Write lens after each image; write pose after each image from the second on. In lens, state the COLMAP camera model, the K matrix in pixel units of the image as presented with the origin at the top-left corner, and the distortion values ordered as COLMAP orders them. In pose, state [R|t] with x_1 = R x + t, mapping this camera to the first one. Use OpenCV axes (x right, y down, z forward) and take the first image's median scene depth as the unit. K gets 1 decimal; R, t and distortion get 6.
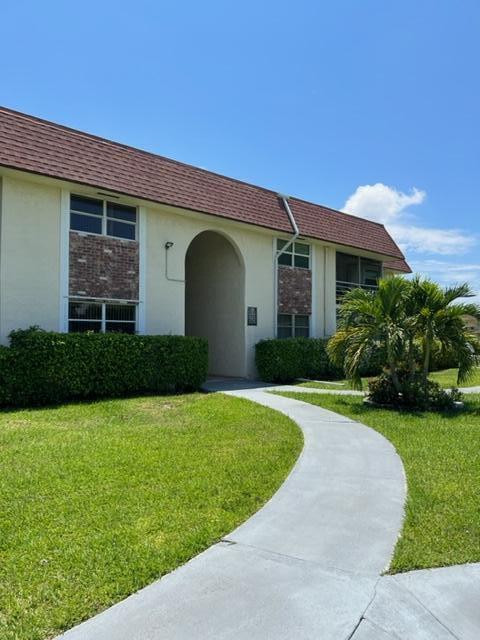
lens RADIAL K [[490.6, 0, 242.5], [0, 490.6, 324.8], [0, 0, 1]] dist [0.034517, -0.052551]
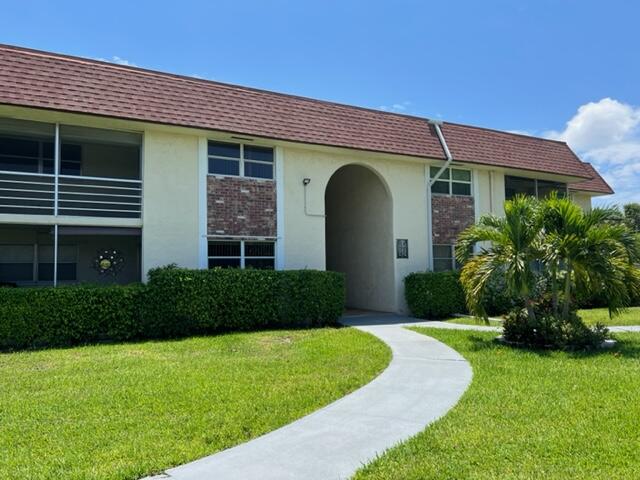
lens RADIAL K [[490.6, 0, 319.2], [0, 490.6, 242.0], [0, 0, 1]] dist [0.034517, -0.052551]
pose [[0.962243, -0.039399, -0.269327, 0.154915], [0.028197, 0.998574, -0.045336, 0.010507], [0.270729, 0.036030, 0.961981, 0.038232]]
